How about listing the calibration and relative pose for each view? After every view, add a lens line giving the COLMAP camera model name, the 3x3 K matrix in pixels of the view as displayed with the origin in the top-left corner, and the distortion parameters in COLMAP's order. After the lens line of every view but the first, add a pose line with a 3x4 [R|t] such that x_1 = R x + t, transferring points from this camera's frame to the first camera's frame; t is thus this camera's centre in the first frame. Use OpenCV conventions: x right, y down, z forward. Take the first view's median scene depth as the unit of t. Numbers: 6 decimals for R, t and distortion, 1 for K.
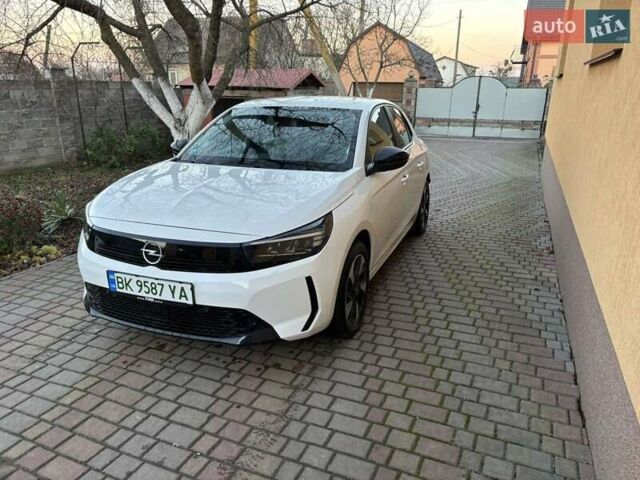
lens RADIAL K [[479.6, 0, 320.0], [0, 479.6, 240.0], [0, 0, 1]] dist [0.002020, -0.001201]
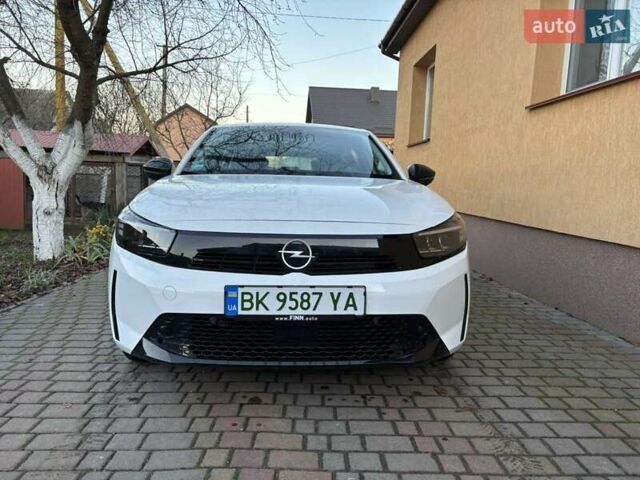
lens RADIAL K [[478.9, 0, 320.0], [0, 478.9, 240.0], [0, 0, 1]] dist [0.026359, -0.010586]
pose [[0.909693, -0.029127, 0.414258, -0.624300], [0.100671, 0.983250, -0.151937, 0.122012], [-0.402894, 0.179919, 0.897388, 0.308056]]
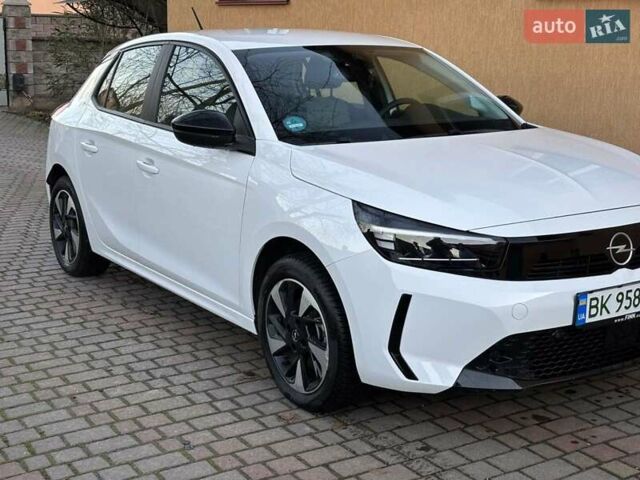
lens RADIAL K [[935.7, 0, 320.0], [0, 935.7, 240.0], [0, 0, 1]] dist [0.053682, -0.055088]
pose [[0.593168, -0.172639, 0.786351, -1.661563], [0.231042, 0.972156, 0.039150, -0.138154], [-0.771214, 0.158458, 0.616538, 0.497069]]
